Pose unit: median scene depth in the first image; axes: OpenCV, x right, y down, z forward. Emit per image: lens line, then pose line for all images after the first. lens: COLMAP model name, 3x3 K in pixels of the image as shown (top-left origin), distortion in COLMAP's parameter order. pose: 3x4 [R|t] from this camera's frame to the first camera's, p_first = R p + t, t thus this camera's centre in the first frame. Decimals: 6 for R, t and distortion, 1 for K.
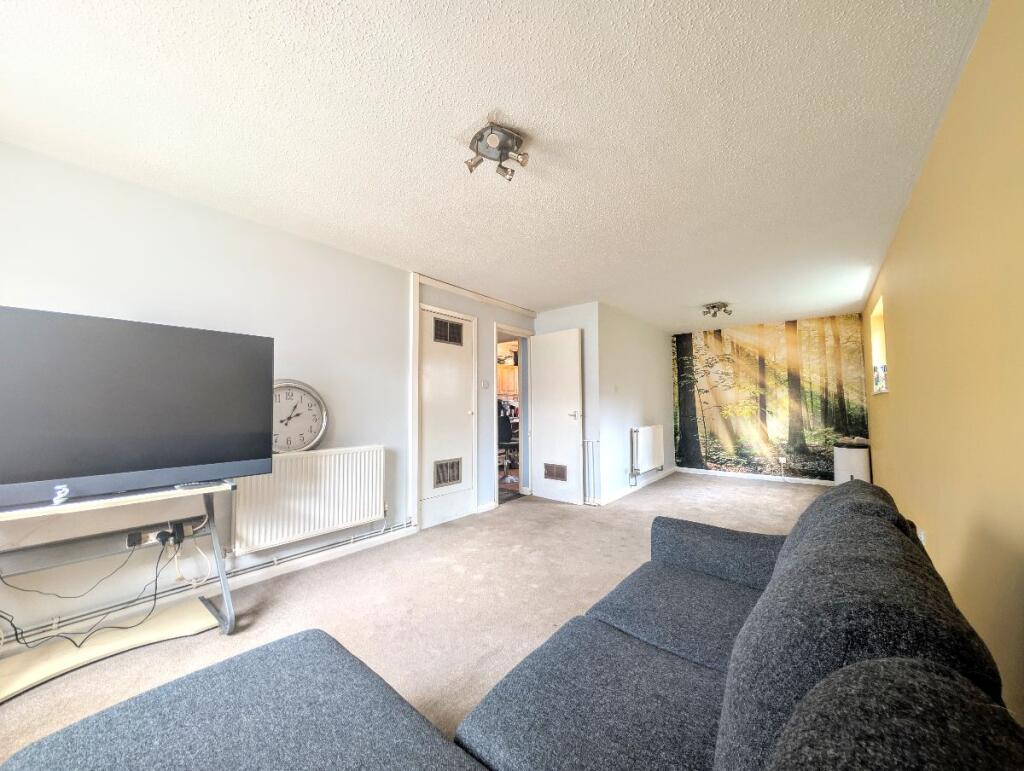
lens RADIAL K [[388.0, 0, 512.9], [0, 388.0, 387.2], [0, 0, 1]] dist [-0.000340, 0.000588]
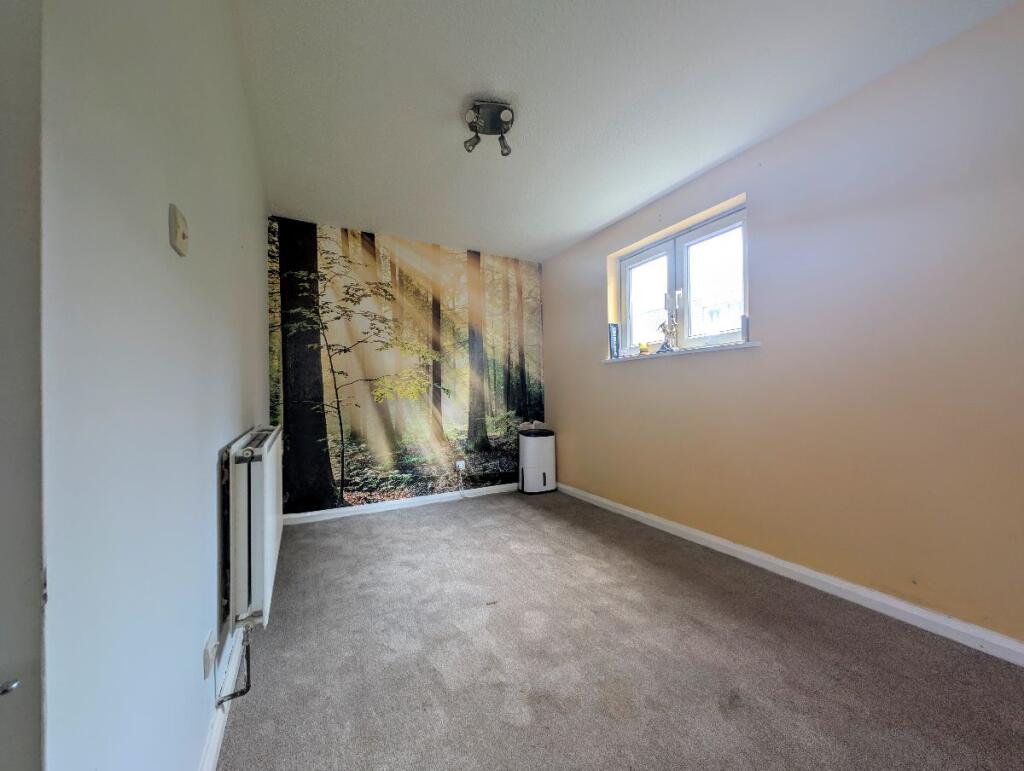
lens RADIAL K [[388.0, 0, 510.5], [0, 388.0, 389.4], [0, 0, 1]] dist [-0.000340, 0.000588]
pose [[0.380715, 0.005021, 0.924679, 0.131074], [-0.038525, 0.999203, 0.010436, 0.052203], [-0.923889, -0.039596, 0.380606, 0.665819]]
